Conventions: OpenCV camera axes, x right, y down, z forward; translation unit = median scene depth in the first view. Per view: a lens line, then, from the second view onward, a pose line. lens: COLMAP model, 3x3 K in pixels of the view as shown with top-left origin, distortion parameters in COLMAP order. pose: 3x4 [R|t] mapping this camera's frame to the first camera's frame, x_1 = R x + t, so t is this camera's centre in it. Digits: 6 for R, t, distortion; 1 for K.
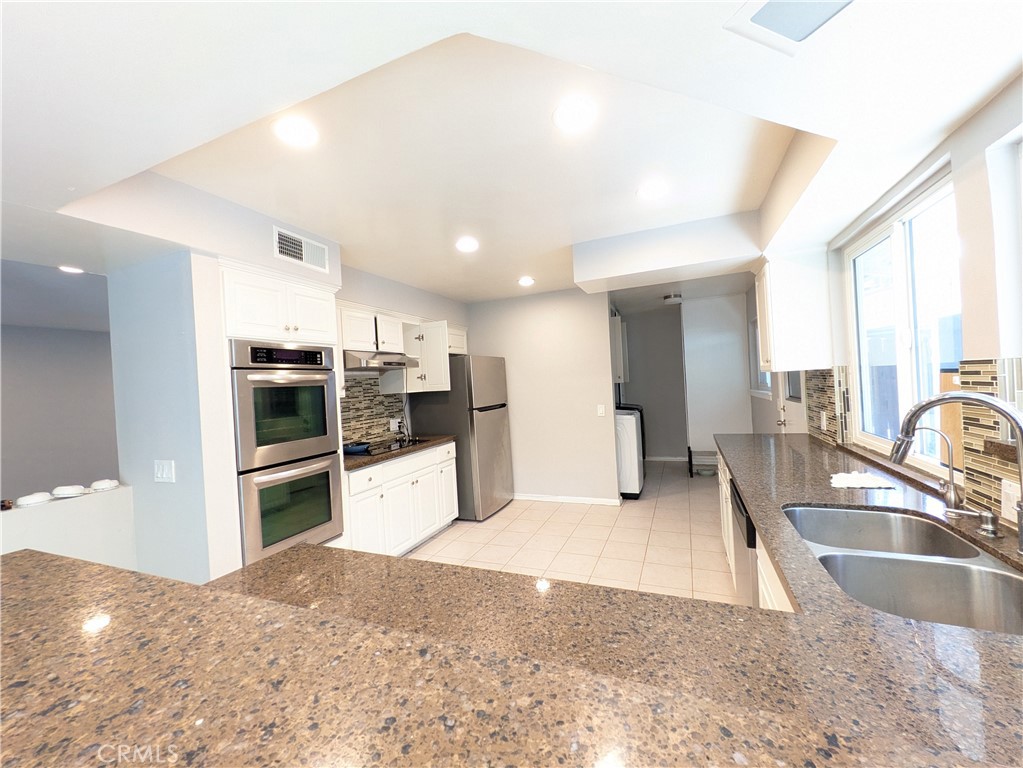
lens RADIAL K [[405.1, 0, 512.8], [0, 405.1, 385.3], [0, 0, 1]] dist [-0.002544, 0.001035]
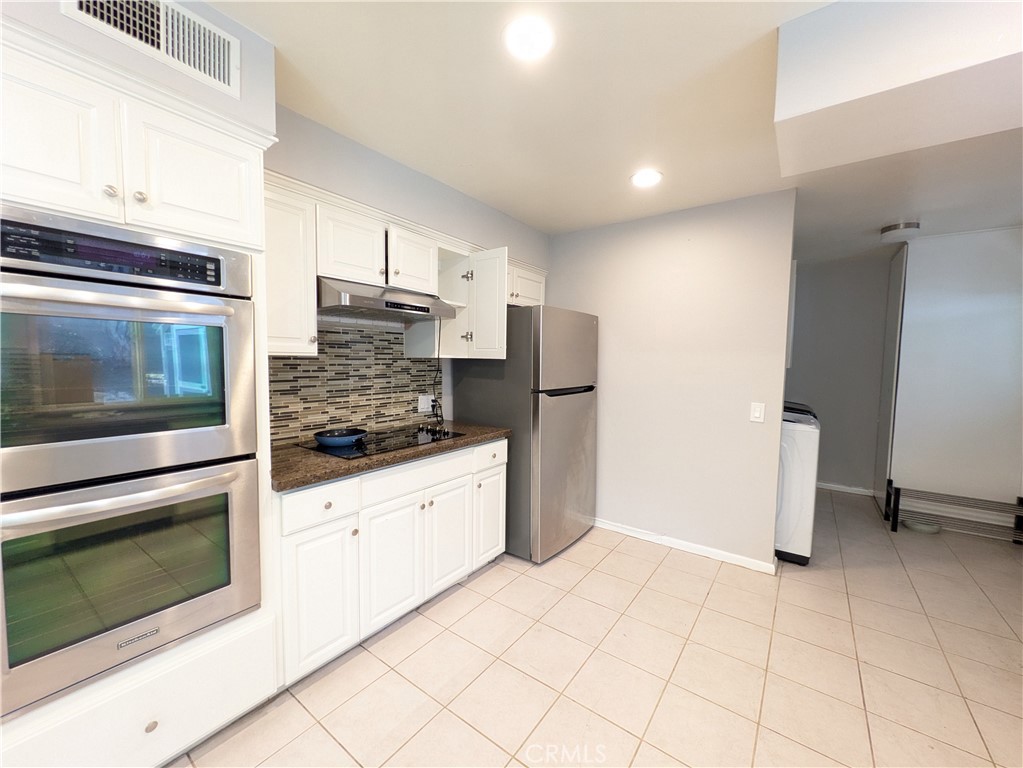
lens RADIAL K [[405.1, 0, 509.3], [0, 405.1, 381.7], [0, 0, 1]] dist [-0.002544, 0.001035]
pose [[0.968871, 0.083837, -0.232939, 0.002876], [-0.070793, 0.995447, 0.063818, 0.006913], [0.237229, -0.045341, 0.970395, 0.380459]]
